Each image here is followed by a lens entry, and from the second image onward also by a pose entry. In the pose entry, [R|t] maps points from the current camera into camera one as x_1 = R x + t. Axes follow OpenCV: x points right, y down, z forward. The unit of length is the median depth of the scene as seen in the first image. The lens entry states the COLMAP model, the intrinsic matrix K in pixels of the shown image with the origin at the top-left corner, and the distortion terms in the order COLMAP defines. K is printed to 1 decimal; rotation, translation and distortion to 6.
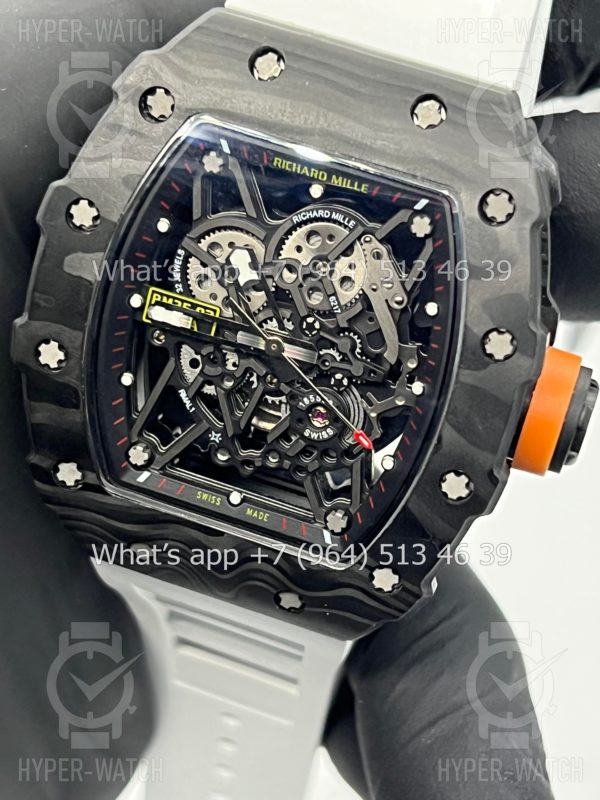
lens RADIAL K [[2034.6, 0, 305.9], [0, 2034.6, 419.7], [0, 0, 1]] dist [0.124232, 0.000000]
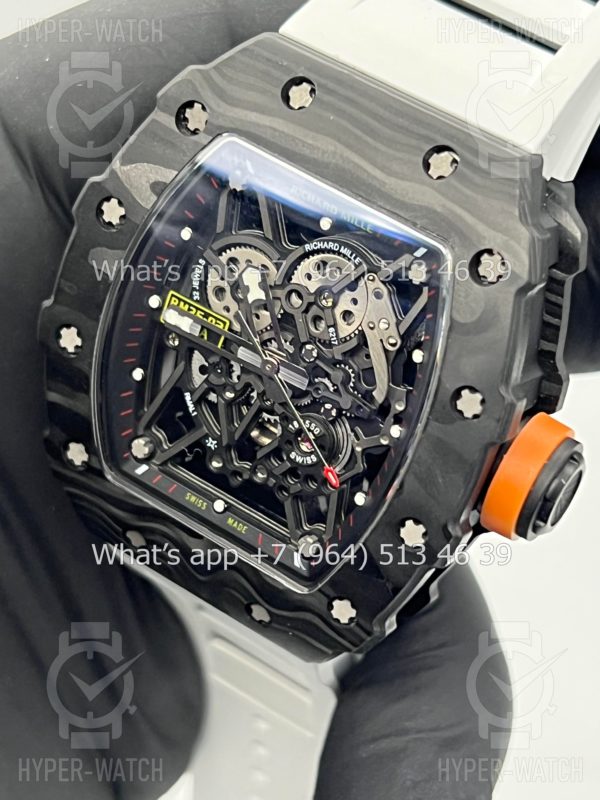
lens RADIAL K [[2034.6, 0, 300.1], [0, 2034.6, 399.0], [0, 0, 1]] dist [0.124232, 0.000000]
pose [[0.962226, 0.166819, -0.215155, 0.221098], [-0.164825, 0.985945, 0.027307, -0.050360], [0.216687, 0.009188, 0.976198, 0.005459]]
